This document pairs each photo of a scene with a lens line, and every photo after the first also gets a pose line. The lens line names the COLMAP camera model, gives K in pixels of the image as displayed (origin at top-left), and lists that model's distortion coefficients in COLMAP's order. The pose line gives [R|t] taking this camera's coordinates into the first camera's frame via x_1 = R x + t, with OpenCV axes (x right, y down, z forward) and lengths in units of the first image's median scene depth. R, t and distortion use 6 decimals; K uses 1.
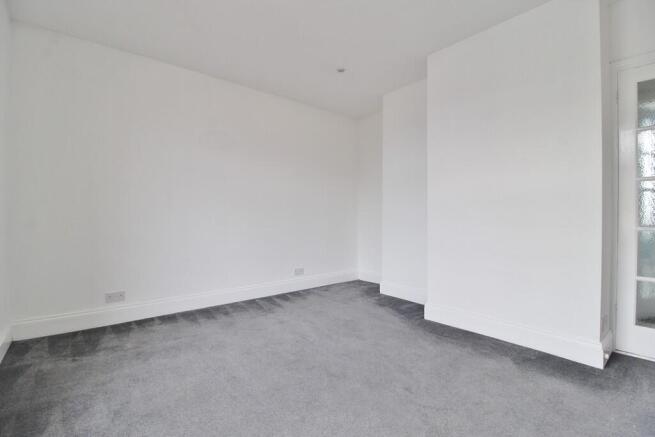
lens RADIAL K [[303.6, 0, 324.5], [0, 303.6, 218.4], [0, 0, 1]] dist [-0.001821, -0.000224]
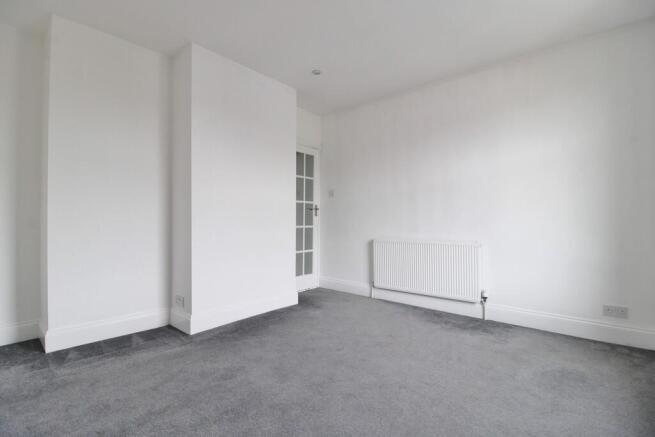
lens RADIAL K [[303.6, 0, 324.5], [0, 303.6, 218.4], [0, 0, 1]] dist [-0.001821, -0.000224]
pose [[-0.171300, 0.007077, 0.985194, -0.842078], [0.002117, 0.999975, -0.006815, -0.010304], [-0.985217, 0.000919, -0.171311, 1.036395]]
